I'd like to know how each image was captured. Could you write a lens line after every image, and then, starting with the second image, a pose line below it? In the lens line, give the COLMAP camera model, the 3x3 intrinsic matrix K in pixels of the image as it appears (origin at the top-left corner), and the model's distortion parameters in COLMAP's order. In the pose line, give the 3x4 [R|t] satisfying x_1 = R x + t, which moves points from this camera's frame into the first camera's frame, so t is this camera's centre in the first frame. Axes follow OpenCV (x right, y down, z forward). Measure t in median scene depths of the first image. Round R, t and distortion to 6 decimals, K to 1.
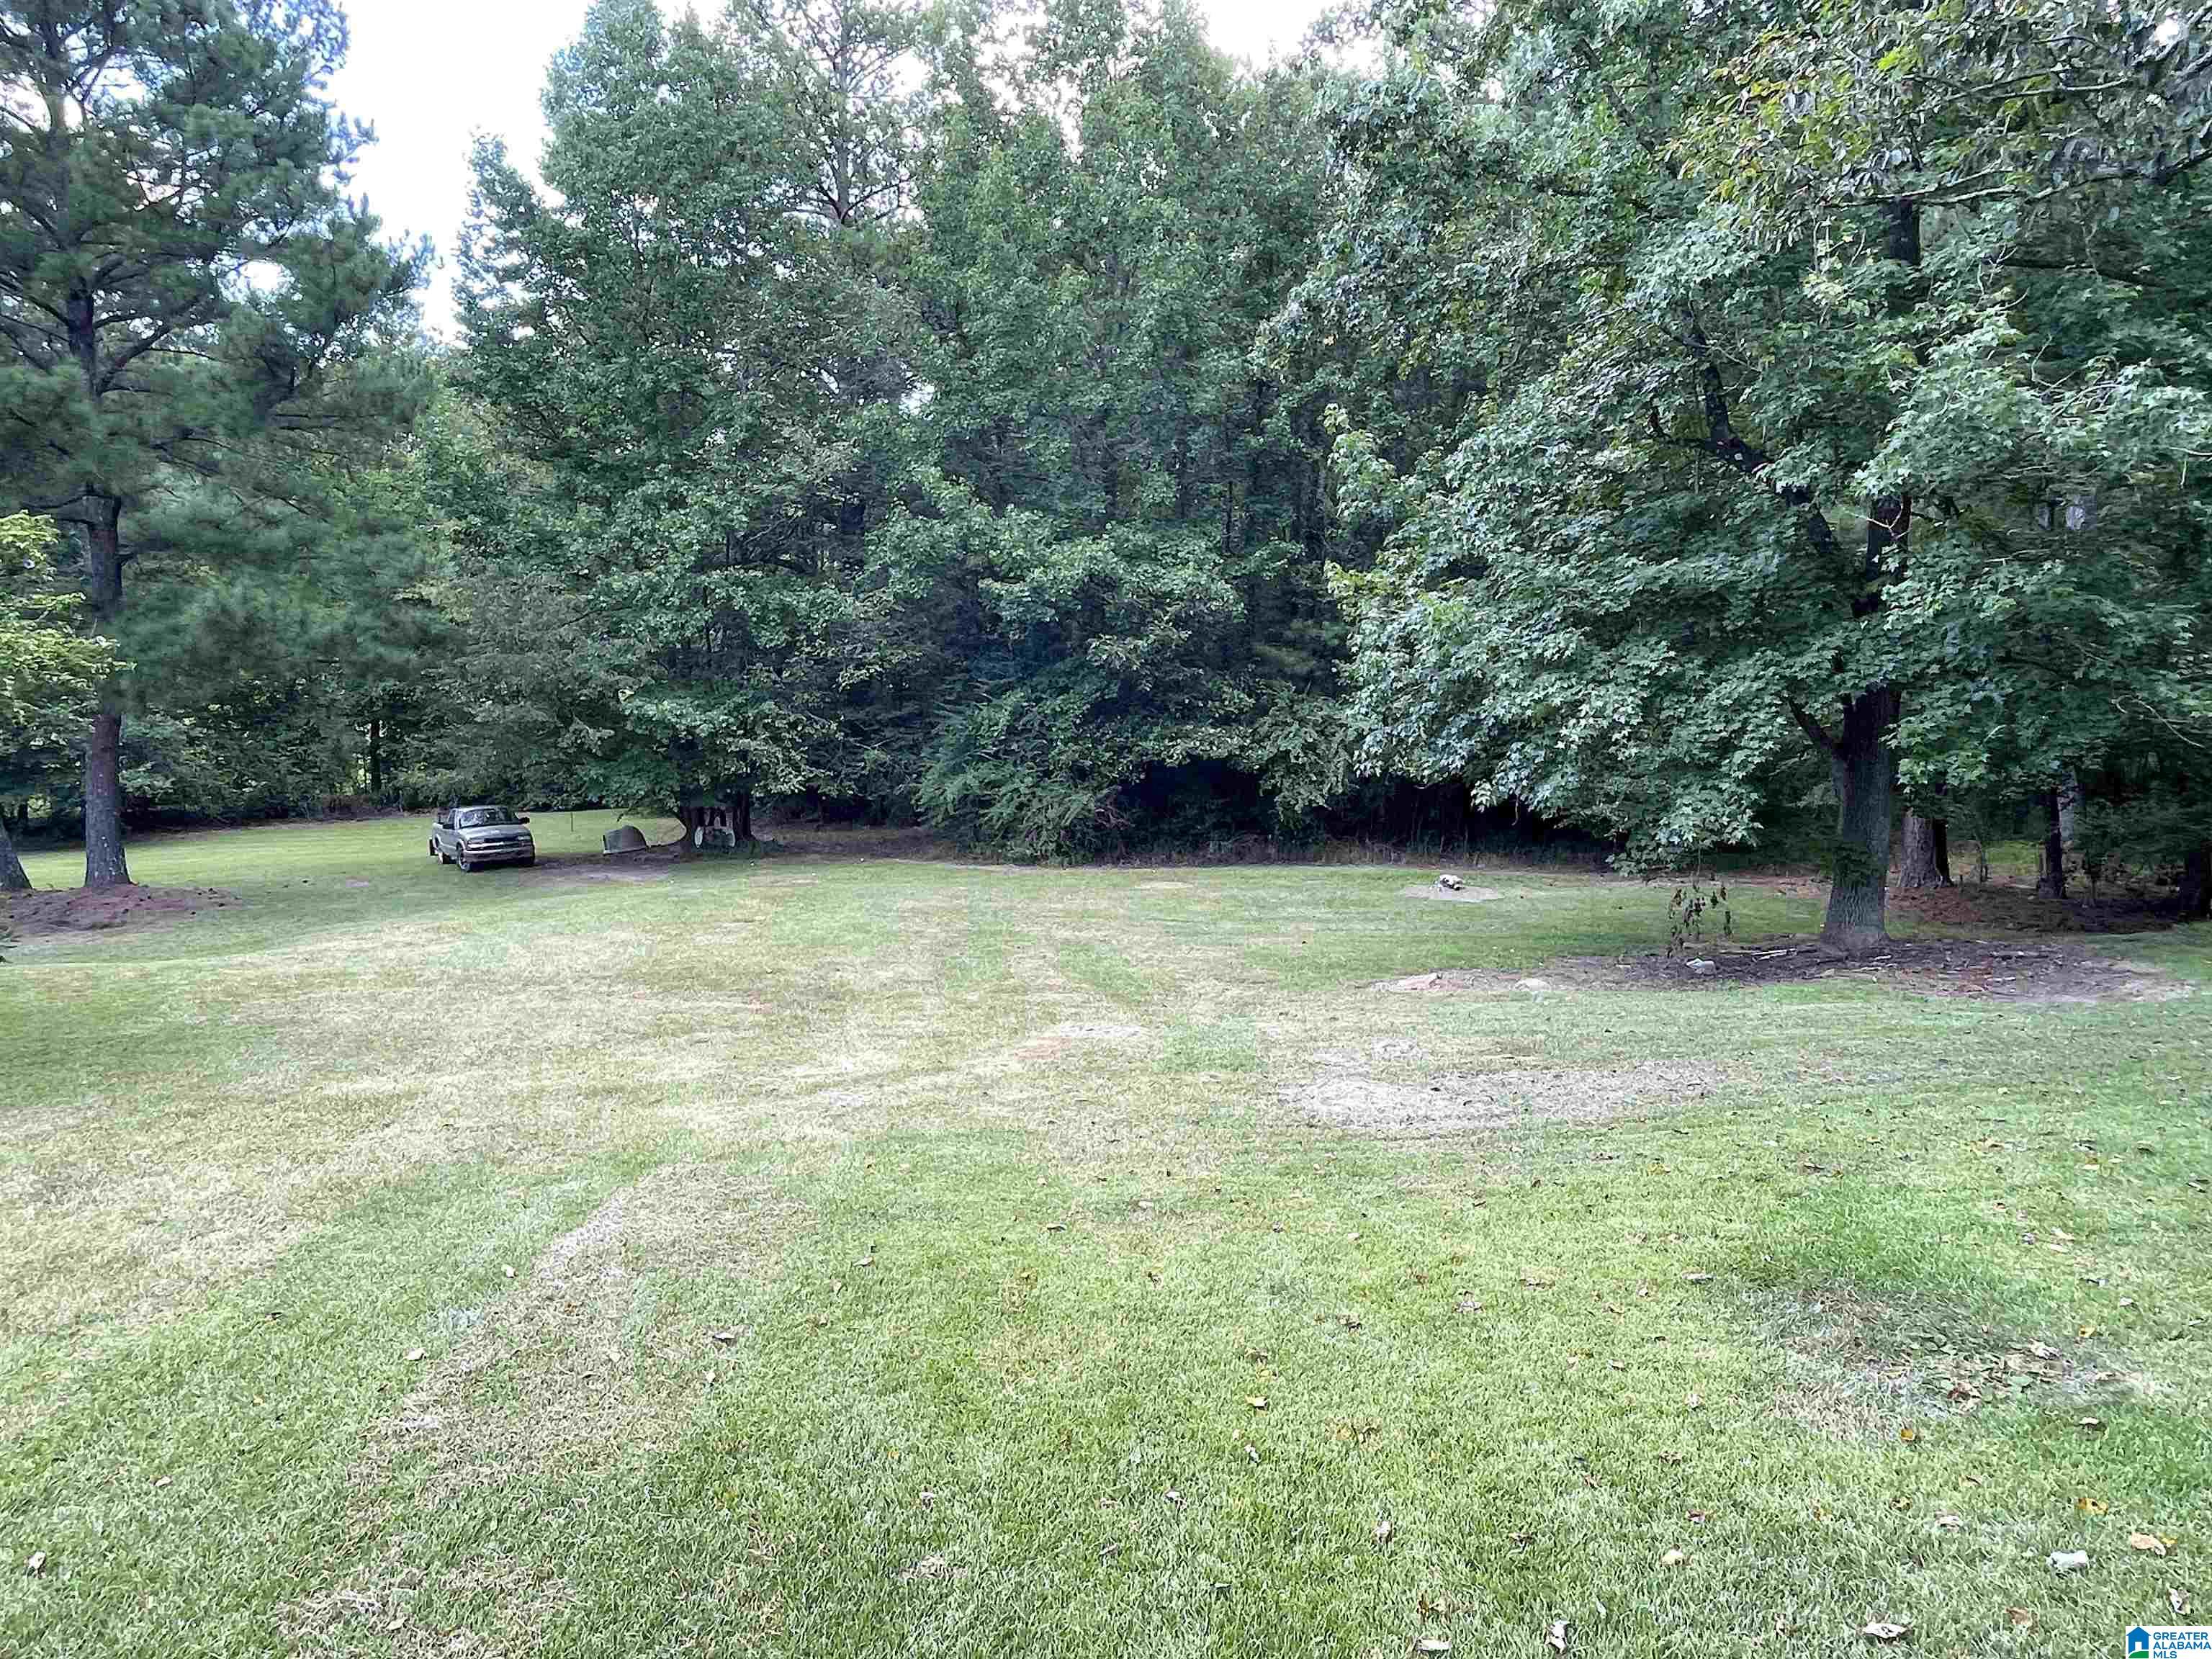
lens RADIAL K [[1410.6, 0, 1112.6], [0, 1410.6, 825.8], [0, 0, 1]] dist [-0.001252, -0.006762]
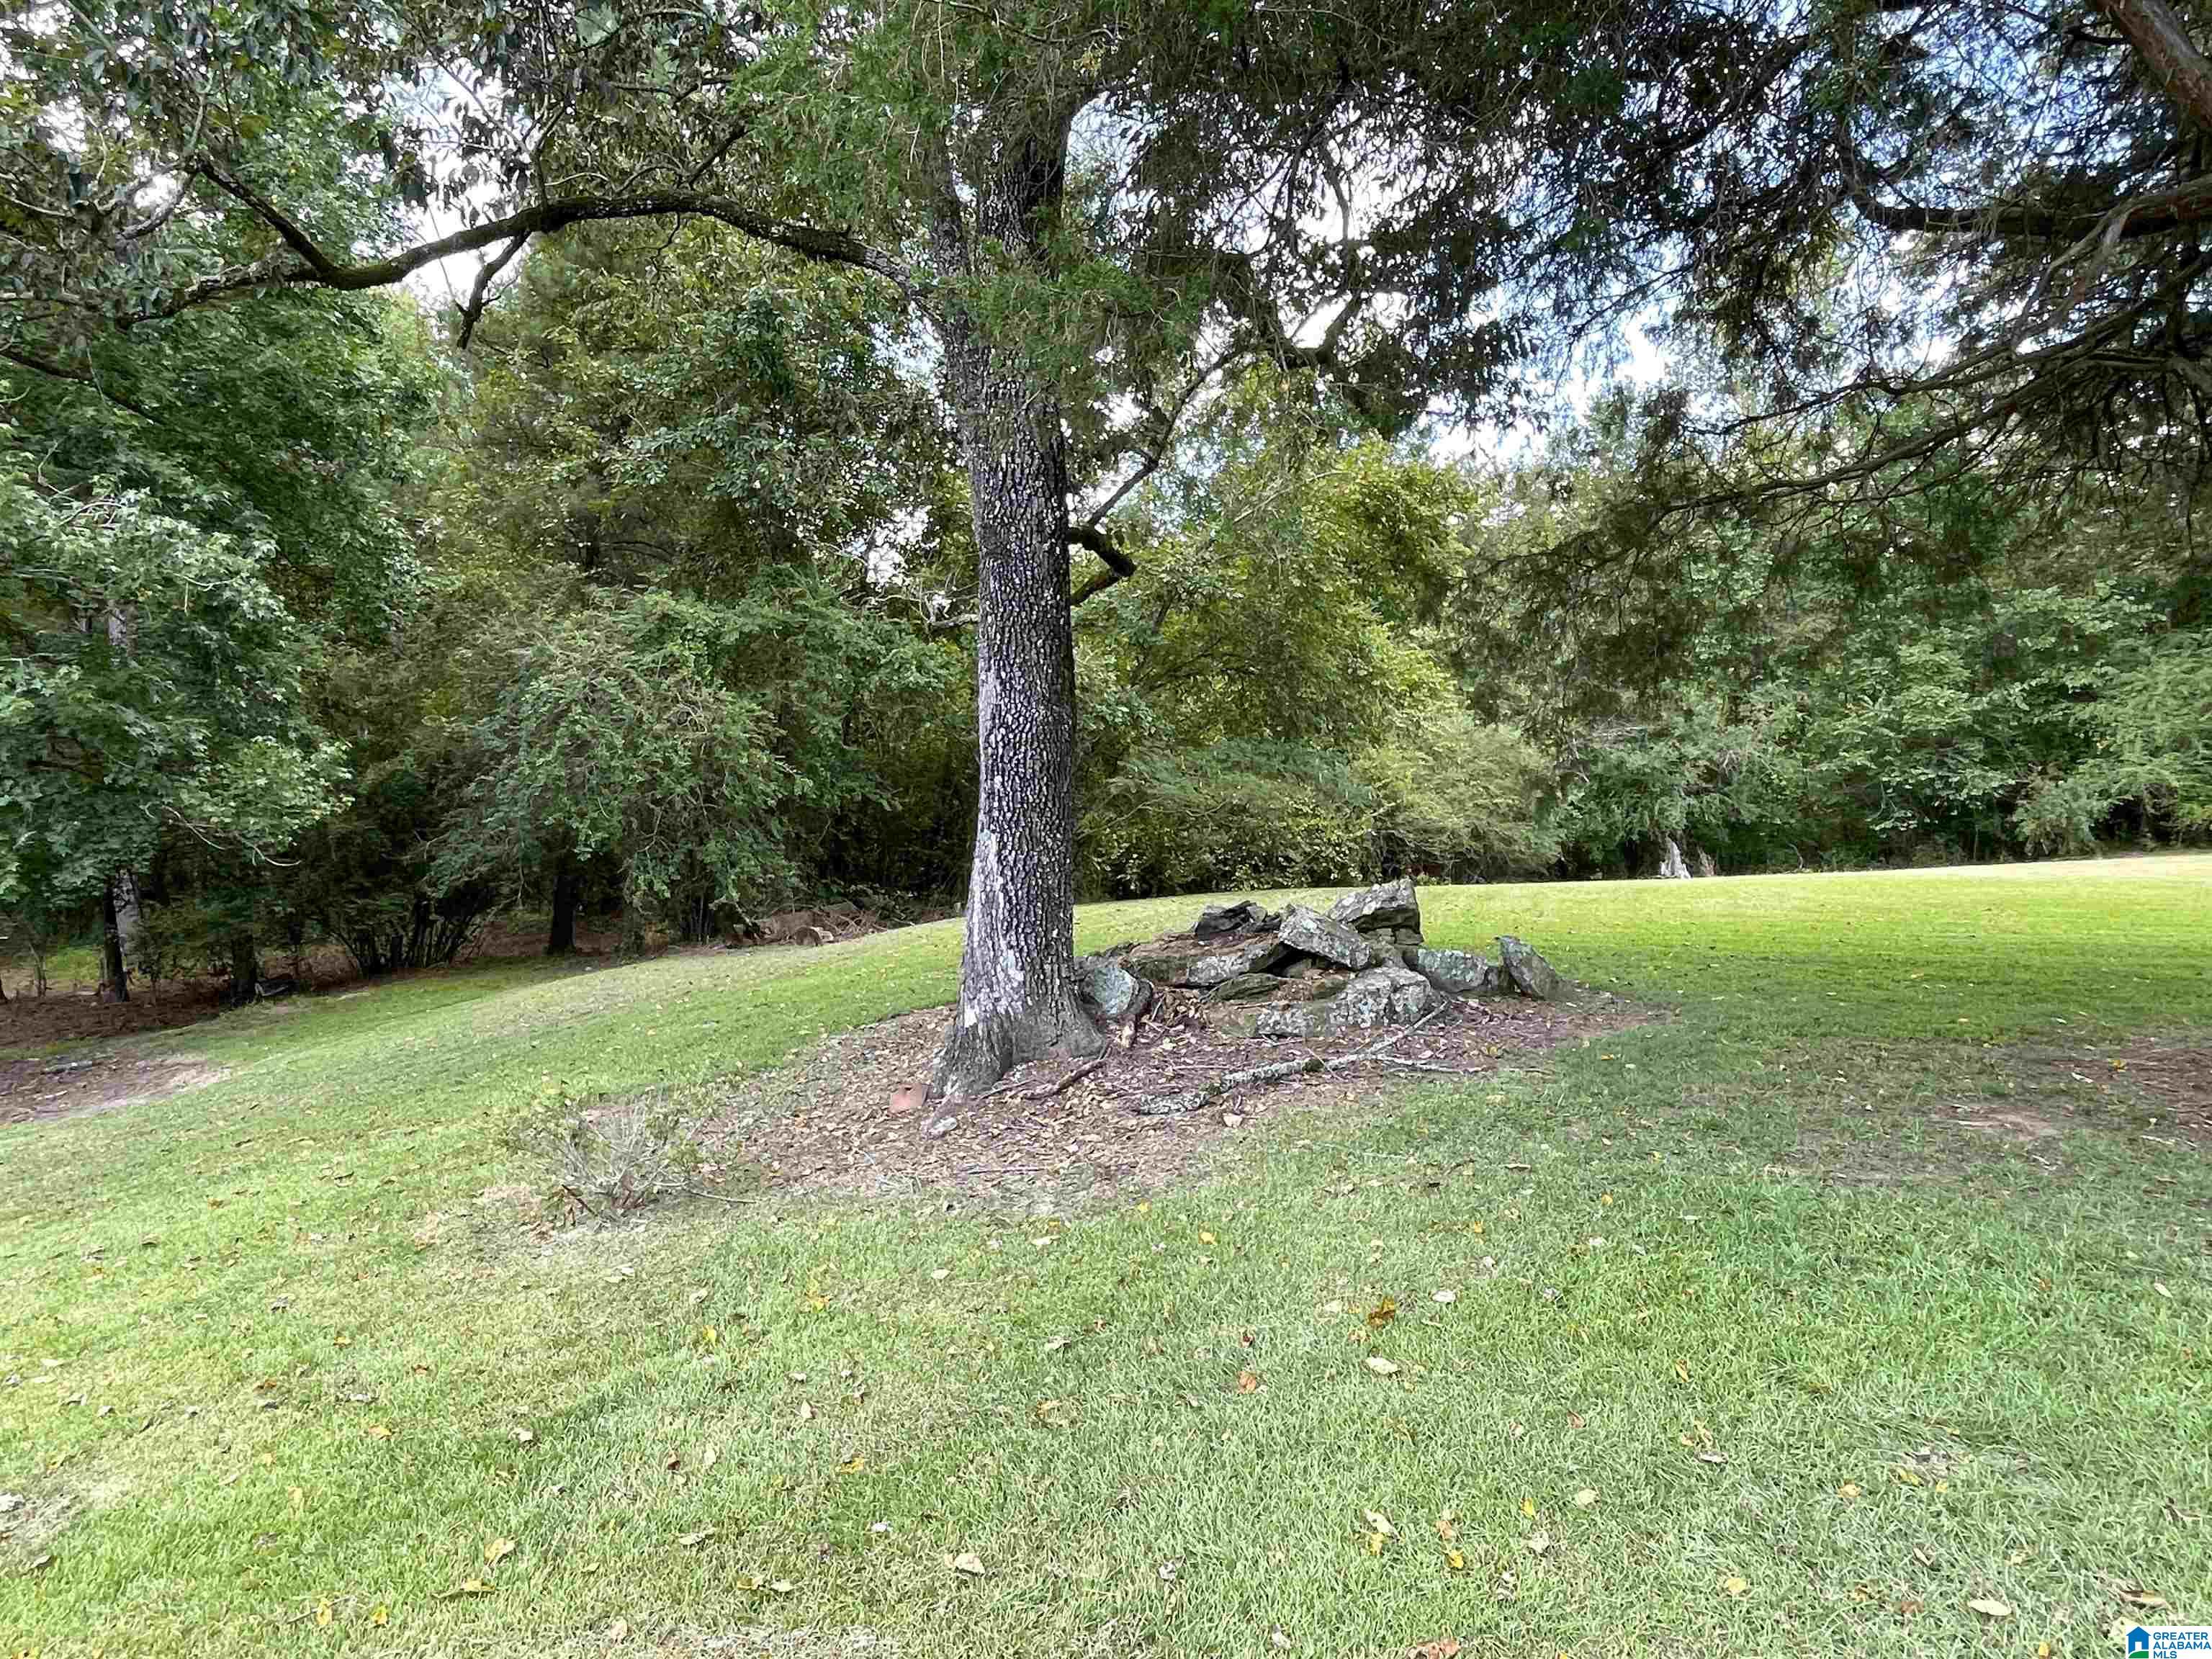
lens RADIAL K [[1410.6, 0, 1057.2], [0, 1410.6, 810.6], [0, 0, 1]] dist [-0.001252, -0.006762]
pose [[0.265076, 0.007711, 0.964197, -0.108191], [0.082994, 0.996075, -0.030783, 0.001920], [-0.960649, 0.088182, 0.263395, 0.079308]]
